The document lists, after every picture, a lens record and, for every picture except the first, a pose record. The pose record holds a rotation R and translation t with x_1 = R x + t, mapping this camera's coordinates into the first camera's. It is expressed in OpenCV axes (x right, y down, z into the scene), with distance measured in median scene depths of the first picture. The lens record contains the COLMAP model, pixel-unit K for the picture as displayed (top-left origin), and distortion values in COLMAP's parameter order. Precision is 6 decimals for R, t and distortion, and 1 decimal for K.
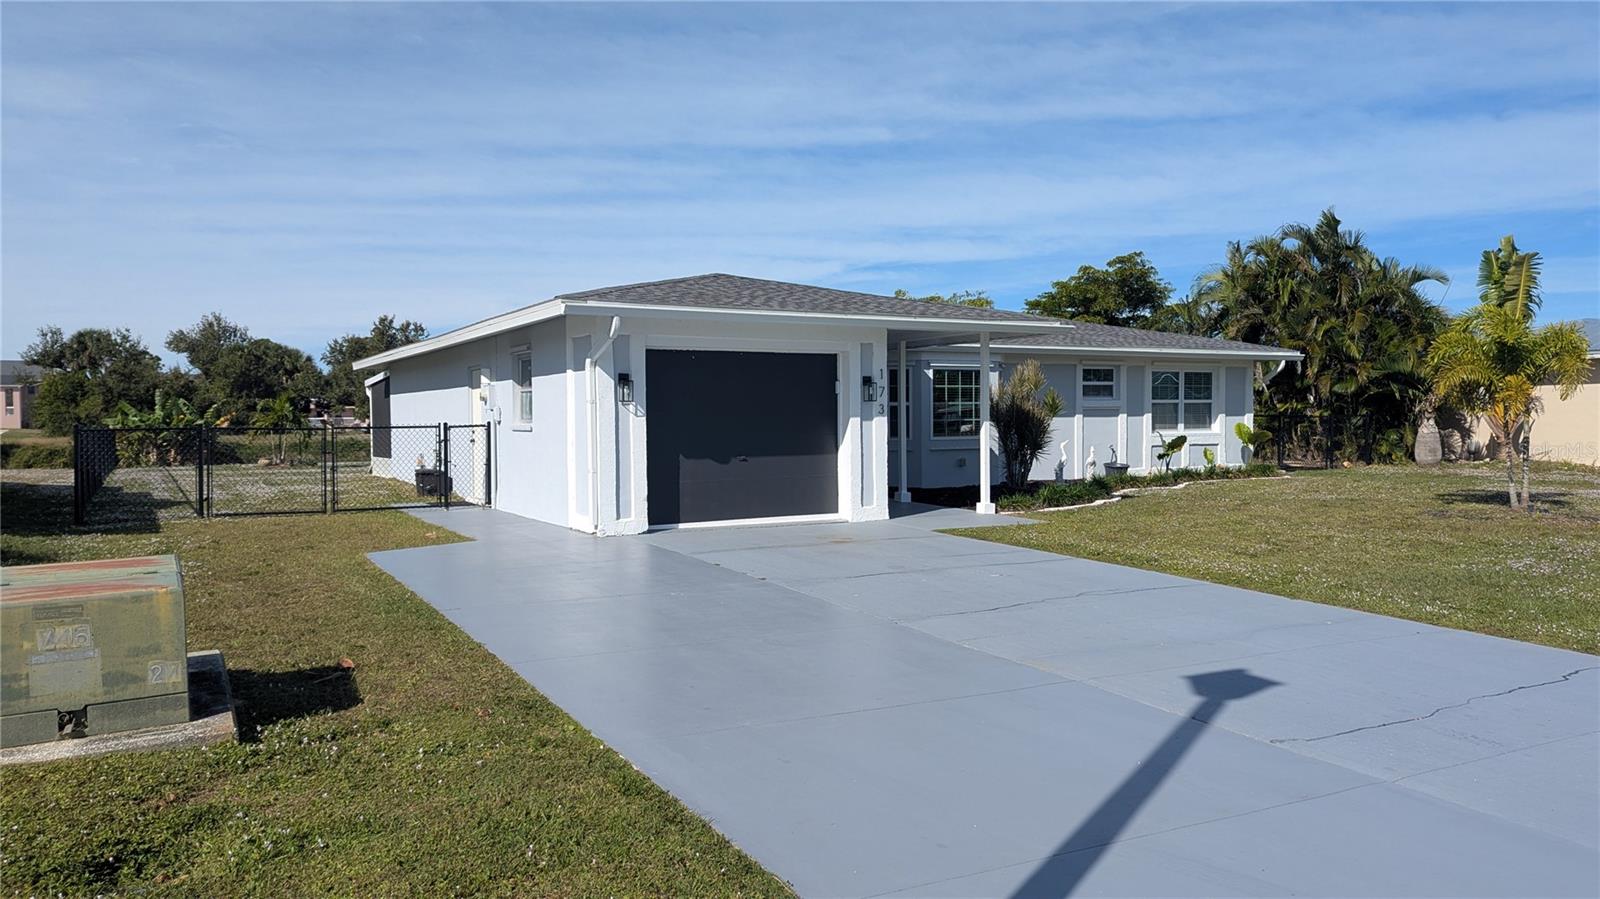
lens RADIAL K [[1196.4, 0, 786.4], [0, 1196.4, 505.0], [0, 0, 1]] dist [0.023015, -0.005011]
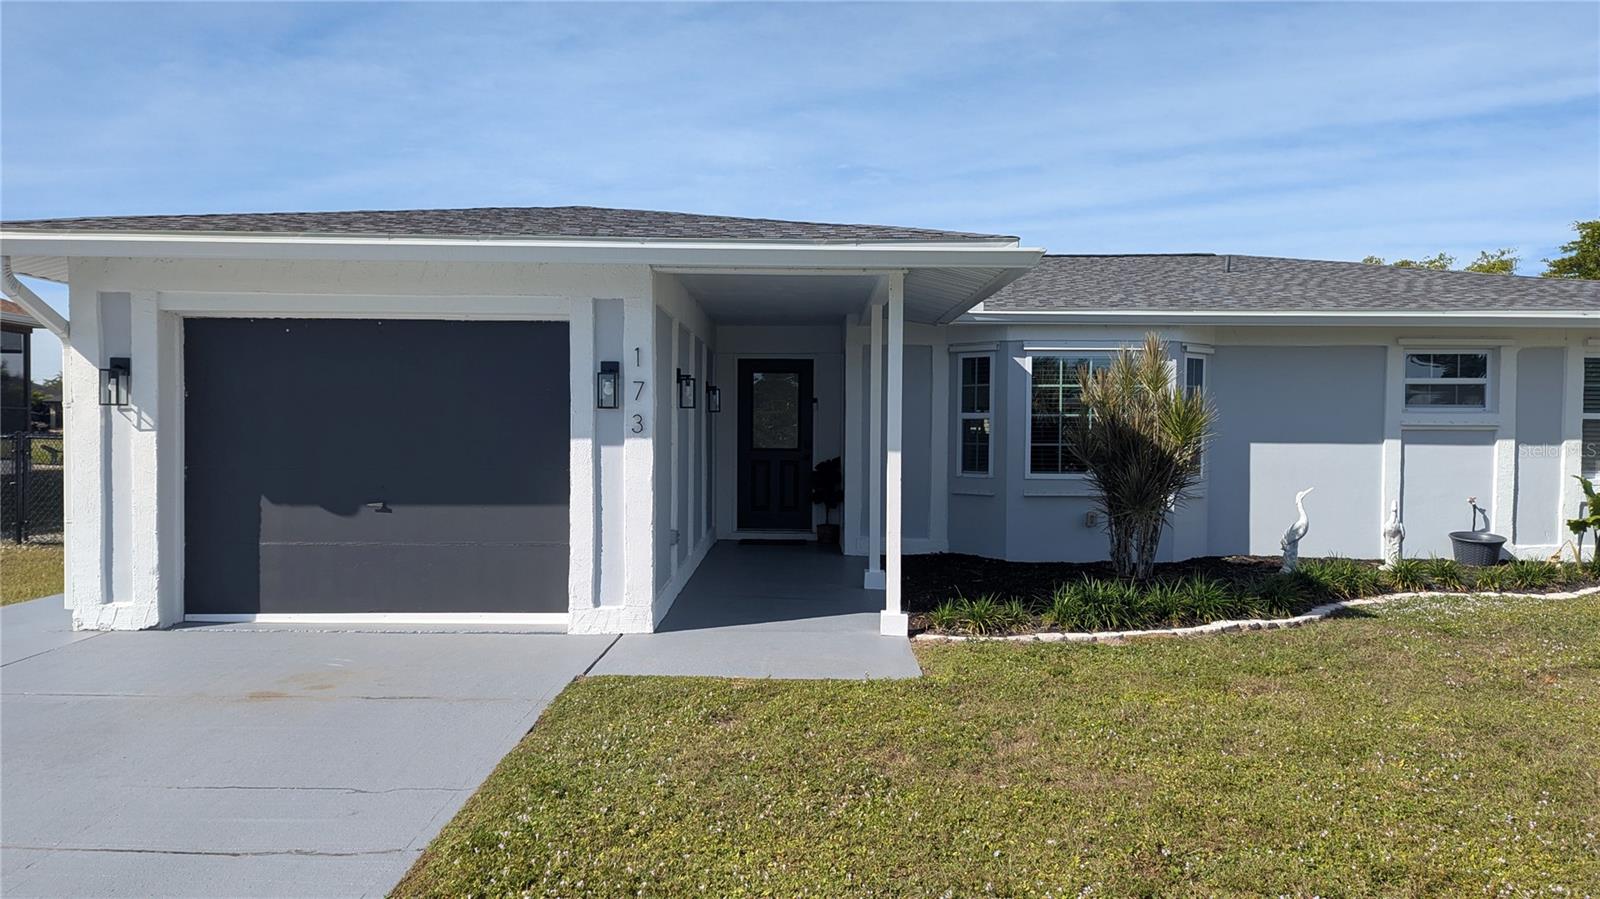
lens RADIAL K [[1196.4, 0, 786.4], [0, 1196.4, 505.0], [0, 0, 1]] dist [0.023015, -0.005011]
pose [[0.861826, 0.042613, -0.505412, 0.313391], [-0.049383, 0.998780, 0.000003, -0.036891], [0.504795, 0.024956, 0.862878, 0.449745]]
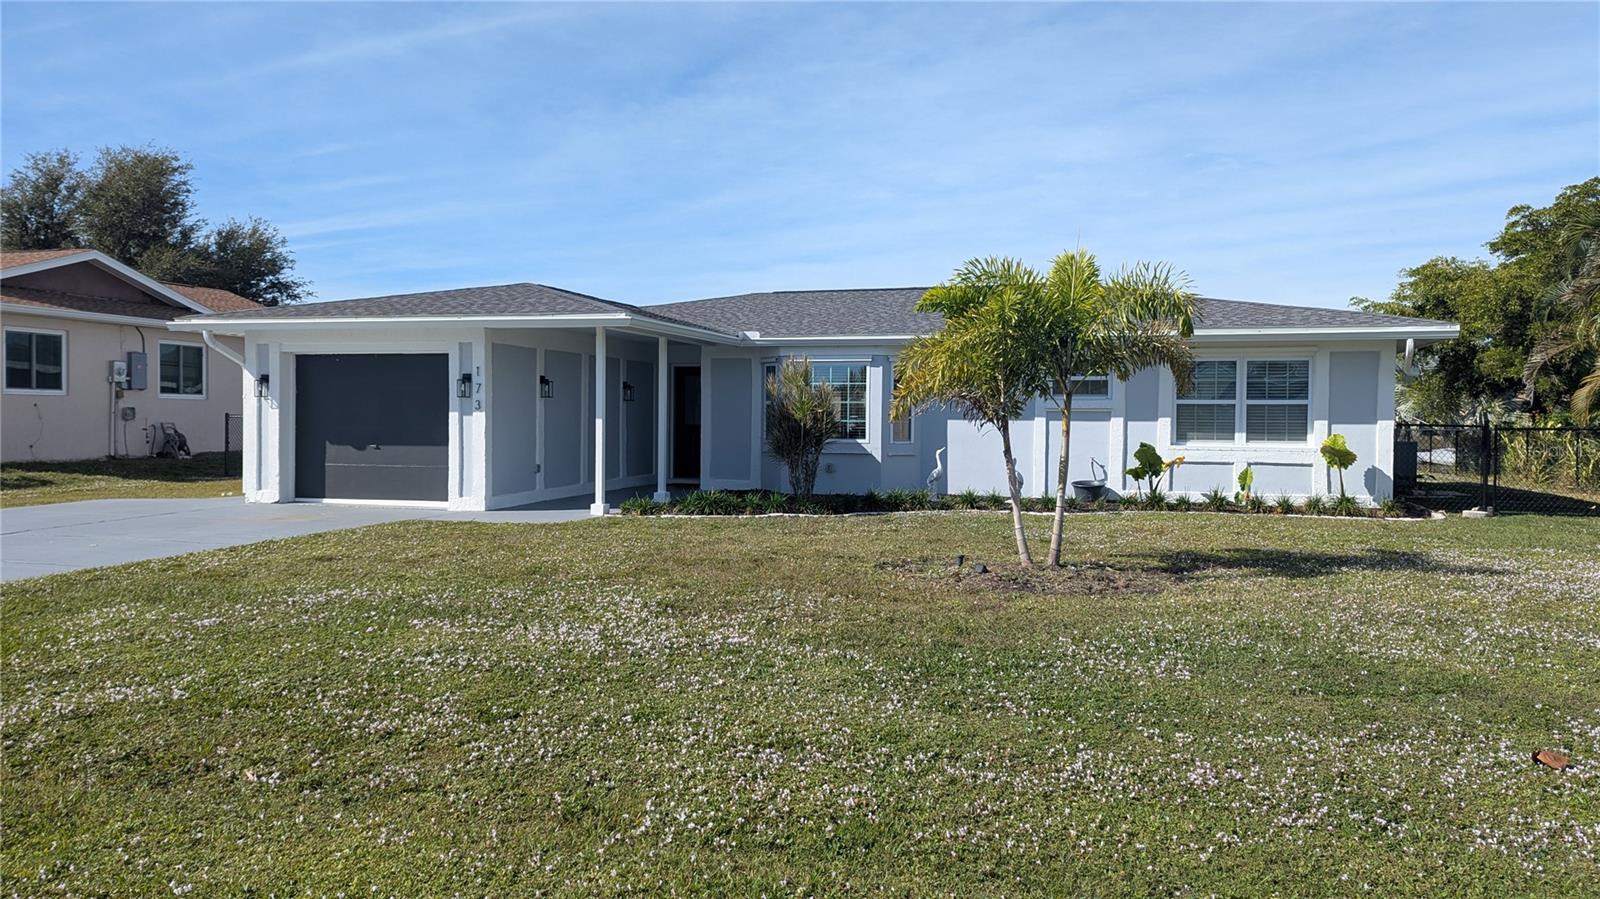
lens RADIAL K [[1162.2, 0, 800.0], [0, 1162.2, 449.5], [0, 0, 1]] dist [0.007251, 0.000393]
pose [[0.673641, 0.034325, -0.738261, 0.790051], [-0.068783, 0.997497, -0.016385, -0.034252], [0.735851, 0.061817, 0.674316, 0.408297]]
